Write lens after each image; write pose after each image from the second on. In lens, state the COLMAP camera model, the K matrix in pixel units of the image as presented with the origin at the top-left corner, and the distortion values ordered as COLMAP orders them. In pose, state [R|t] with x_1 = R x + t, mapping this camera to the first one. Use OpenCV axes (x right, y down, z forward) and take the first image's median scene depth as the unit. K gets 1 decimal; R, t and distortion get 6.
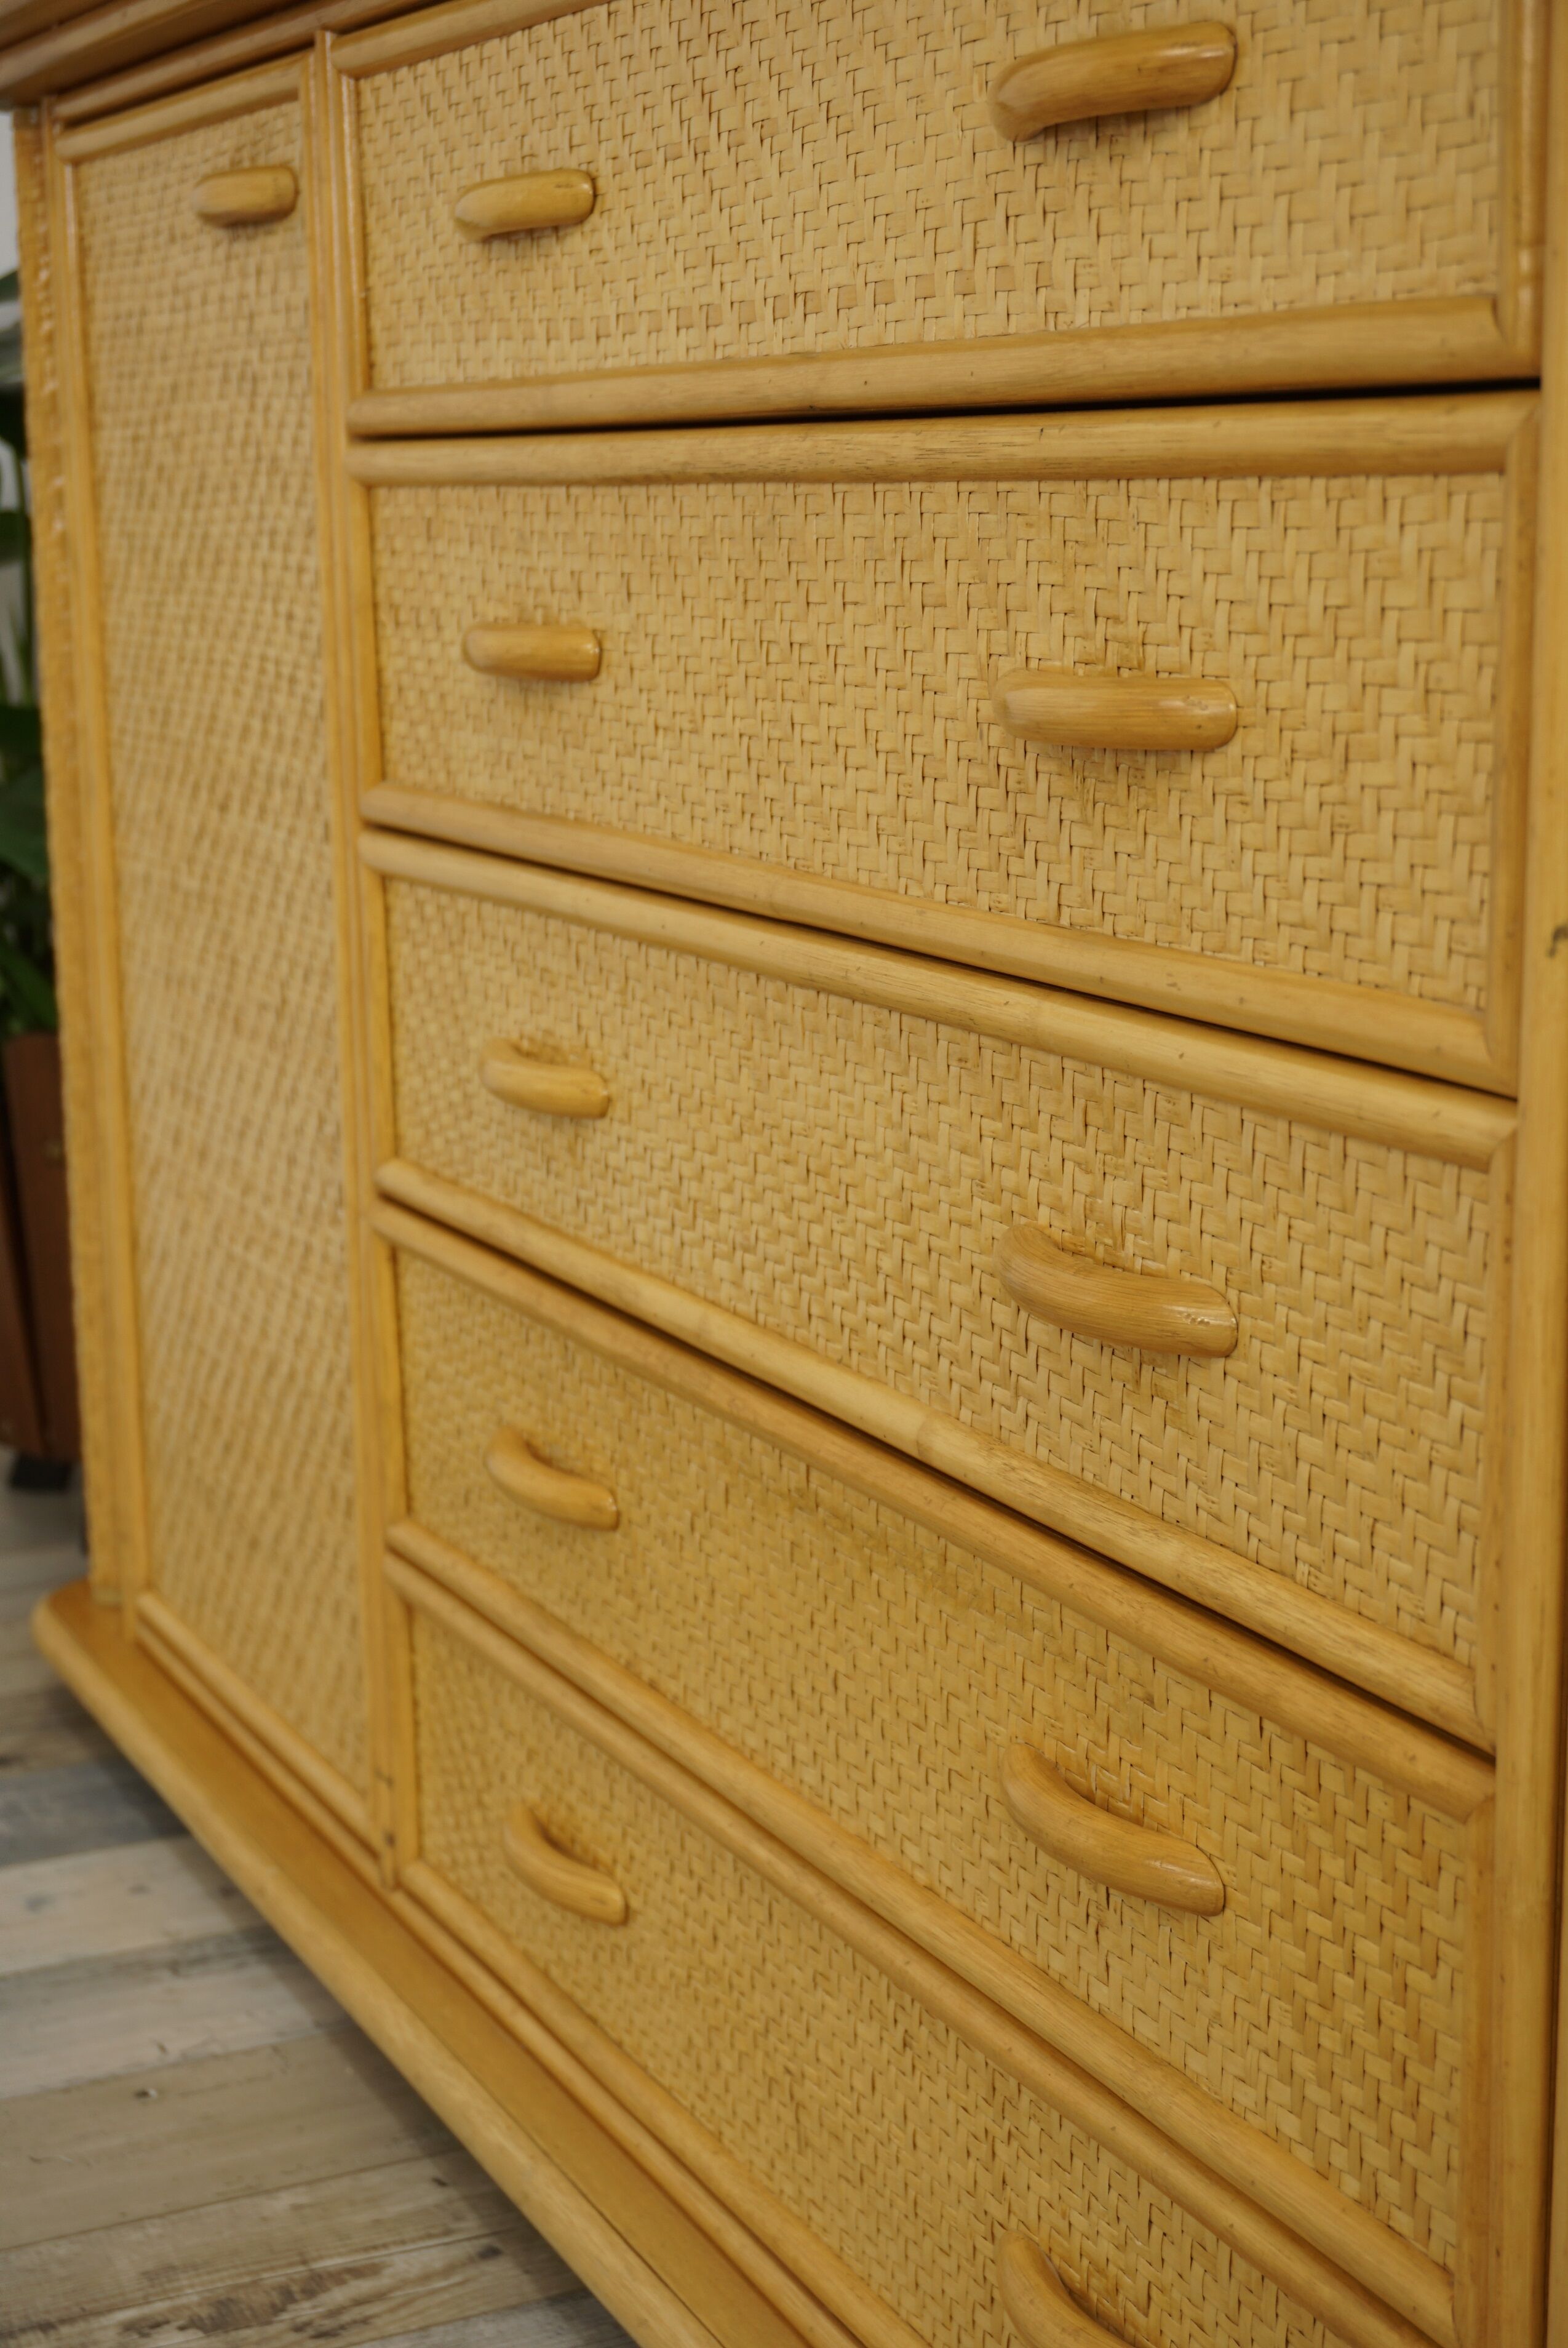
lens RADIAL K [[3487.3, 0, 791.6], [0, 3487.3, 1194.9], [0, 0, 1]] dist [0.005714, 0.000000]
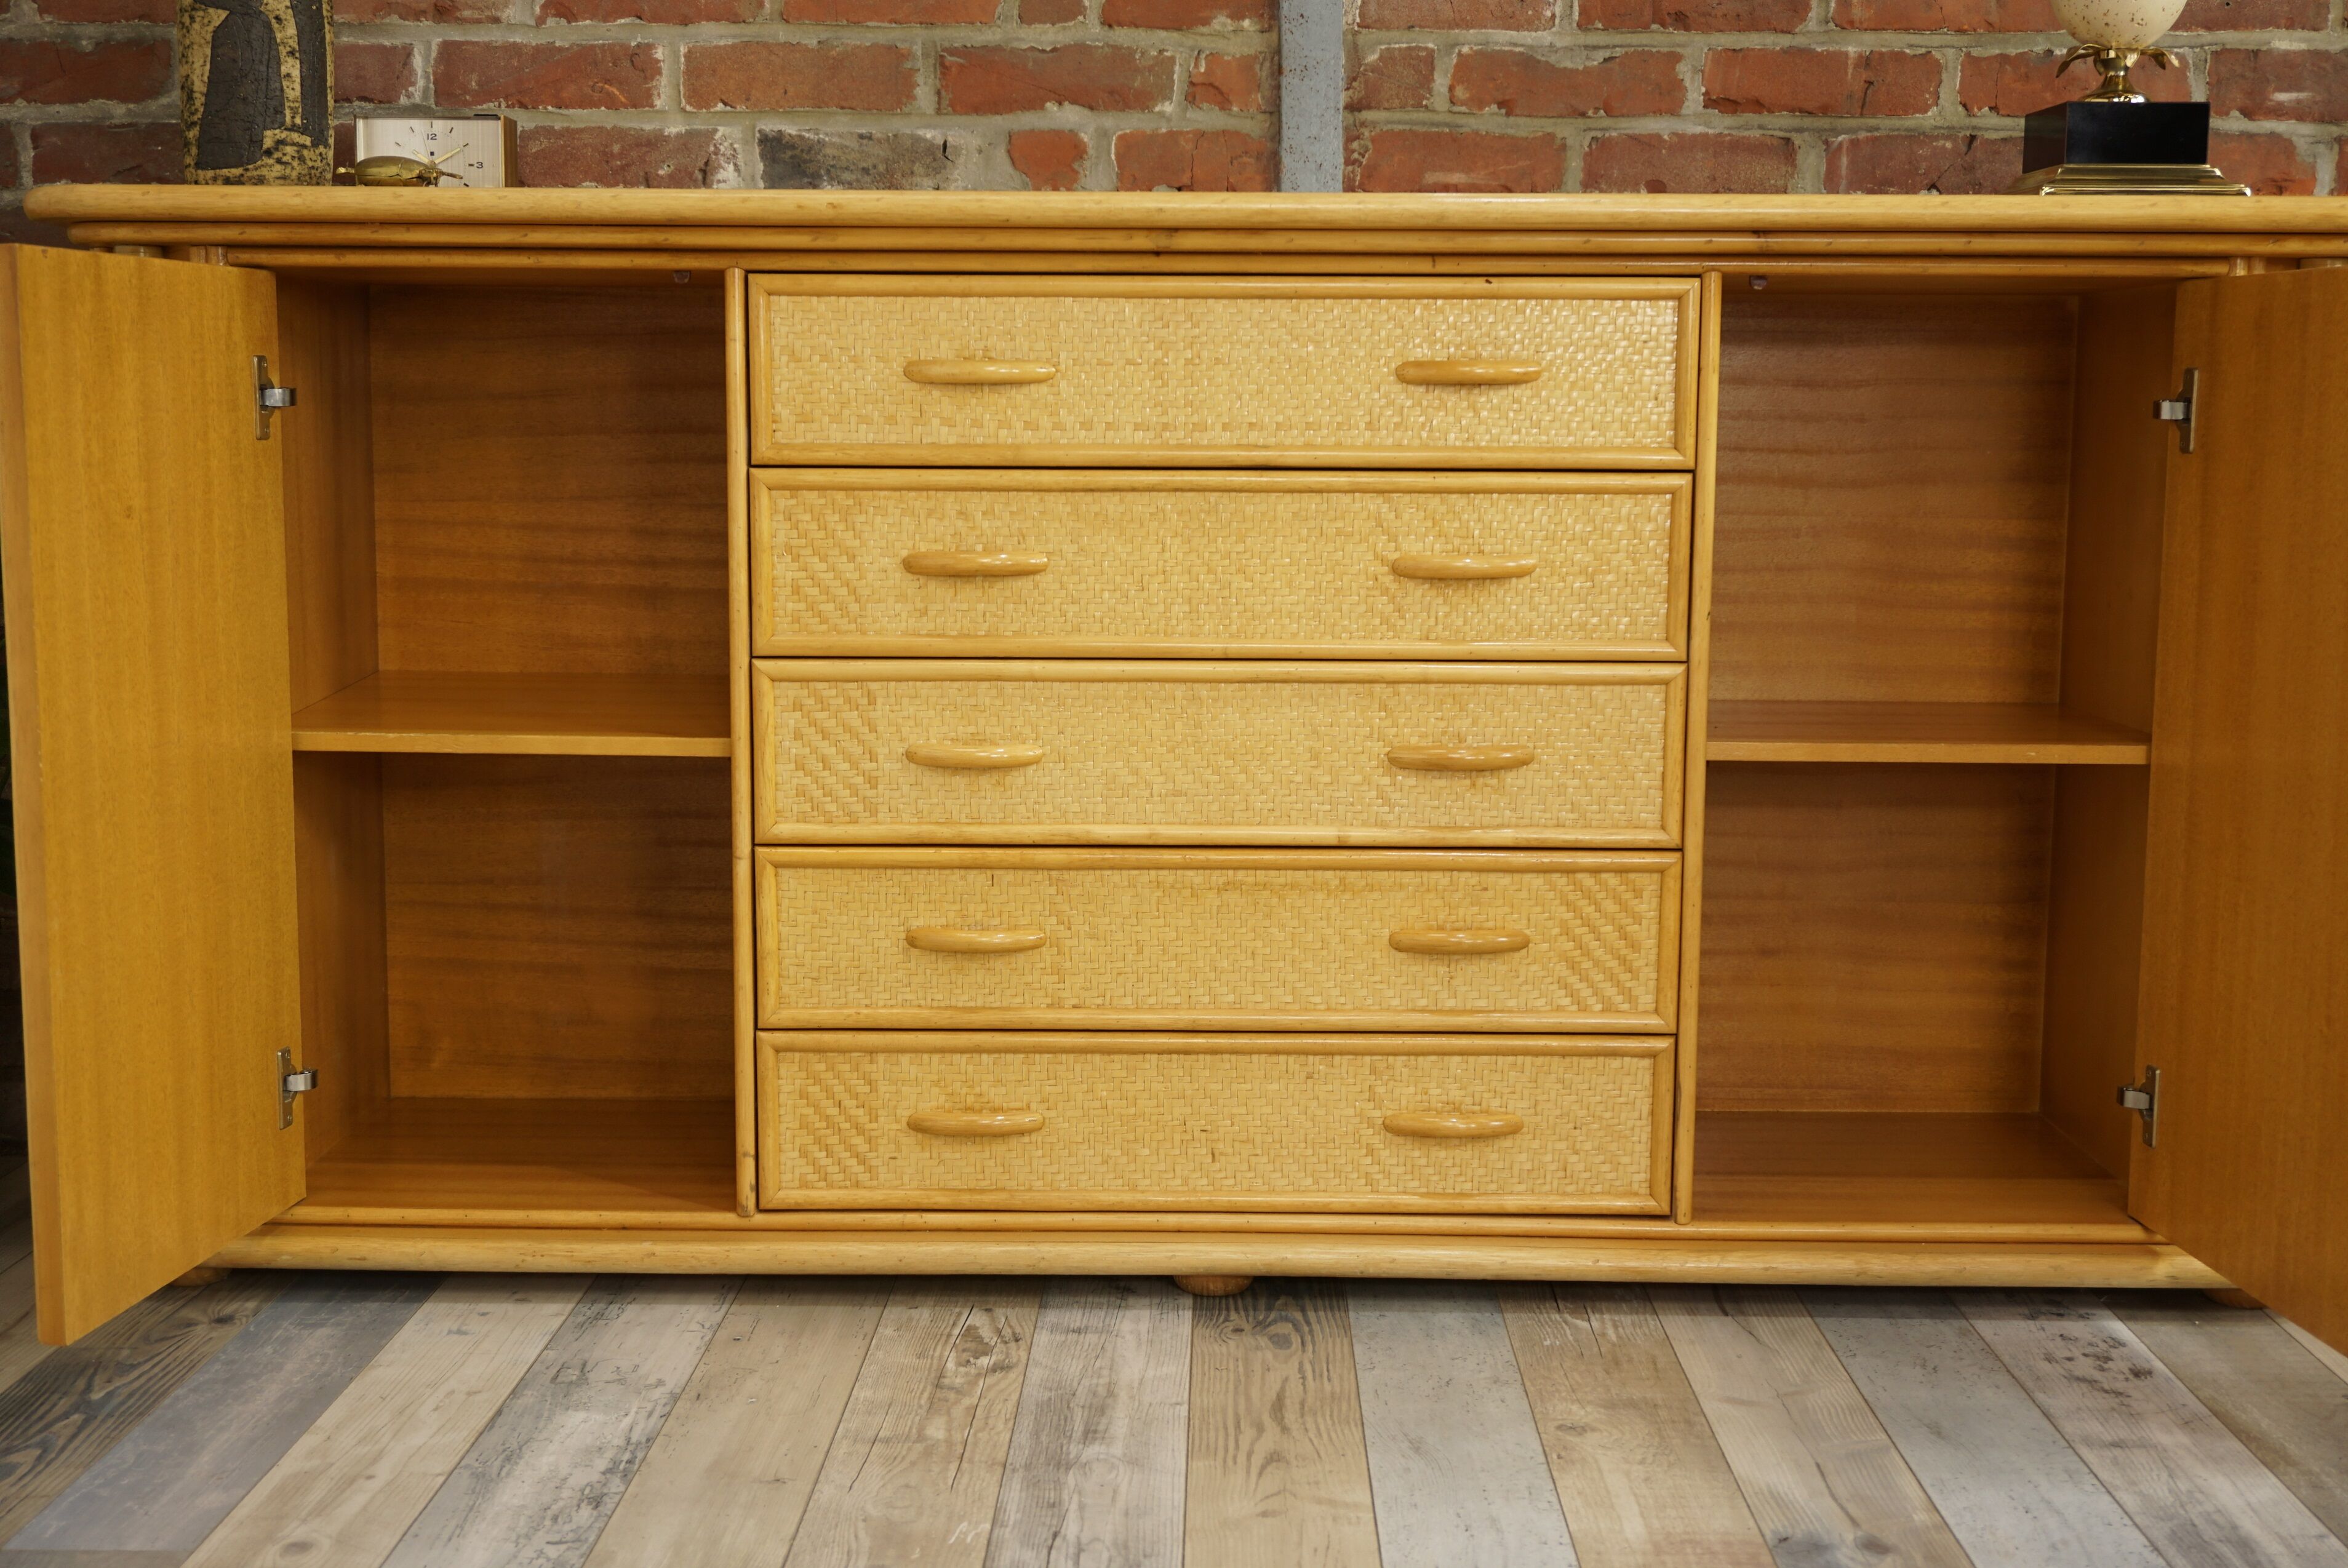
lens RADIAL K [[2859.6, 0, 1173.3], [0, 2859.6, 780.1], [0, 0, 1]] dist [-0.010796, 0.000000]
pose [[0.451499, -0.100368, 0.886609, -1.735887], [0.168966, 0.985292, 0.025495, -0.045426], [-0.876127, 0.138295, 0.461817, 0.057500]]
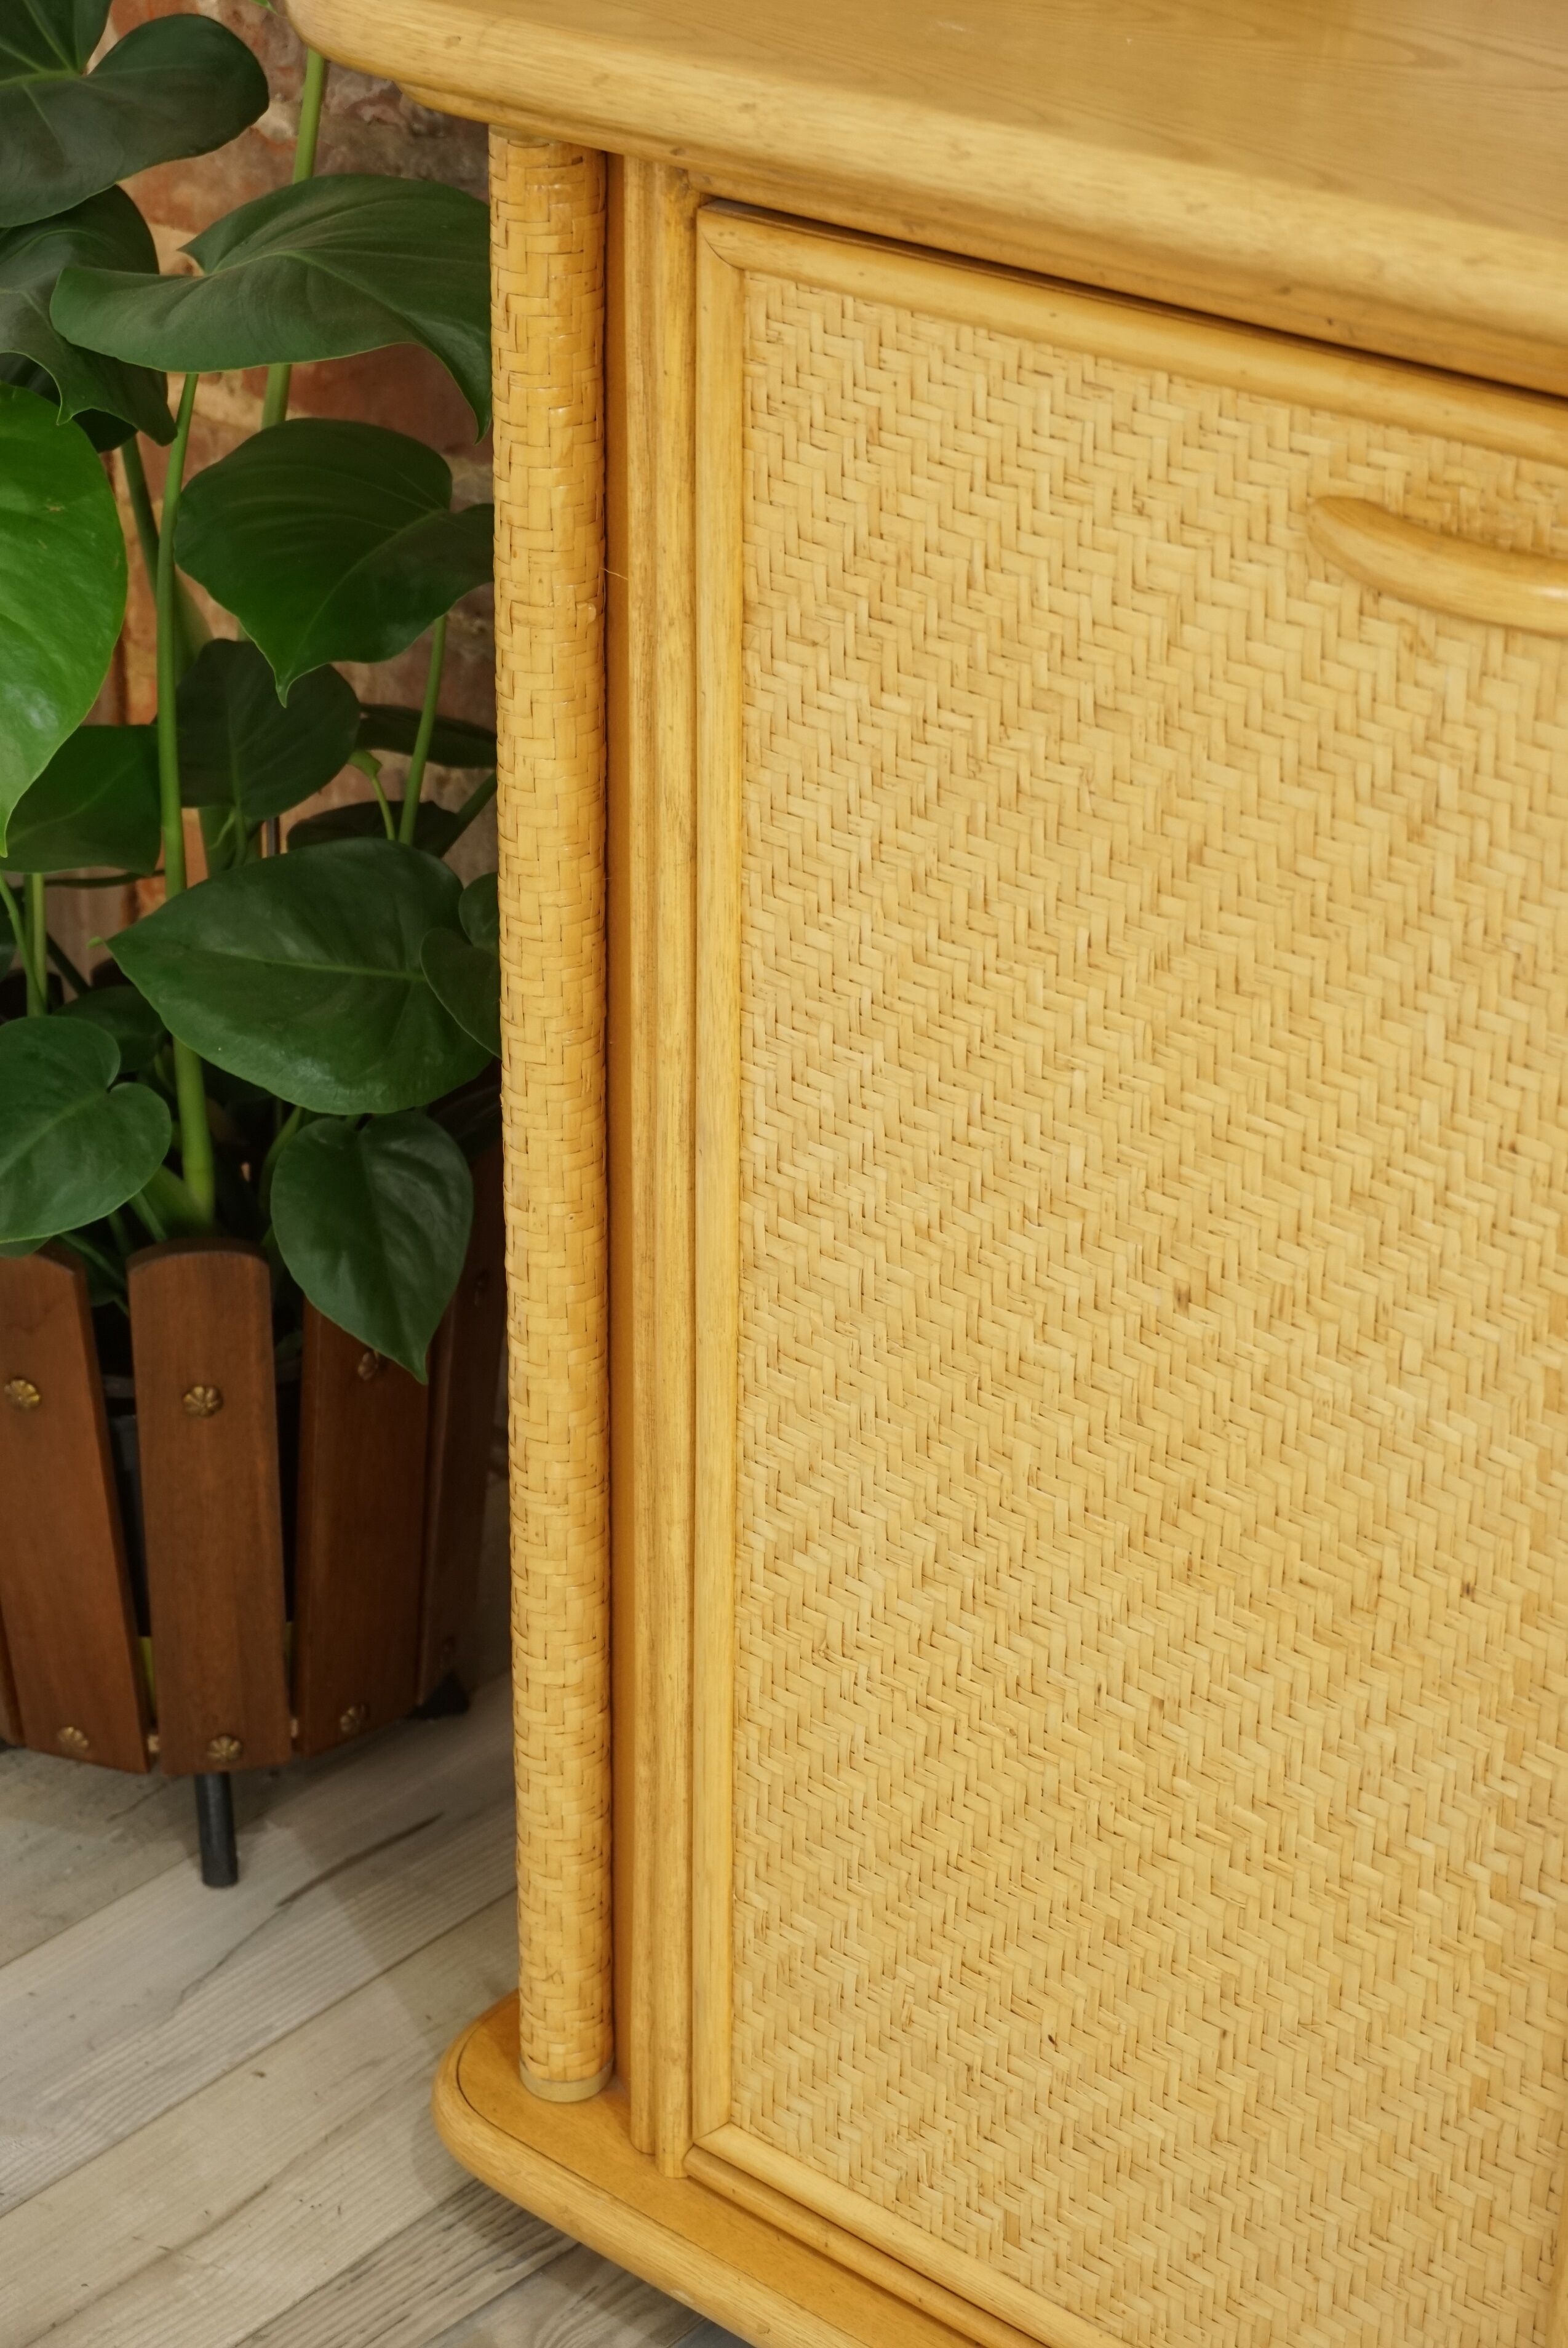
lens RADIAL K [[4414.2, 0, 773.8], [0, 4414.2, 1162.6], [0, 0, 1]] dist [0.019636, 0.000000]
pose [[0.918552, -0.156129, 0.363162, -0.743219], [0.057671, 0.961796, 0.267623, -0.505197], [-0.391072, -0.224881, 0.892464, 0.339853]]
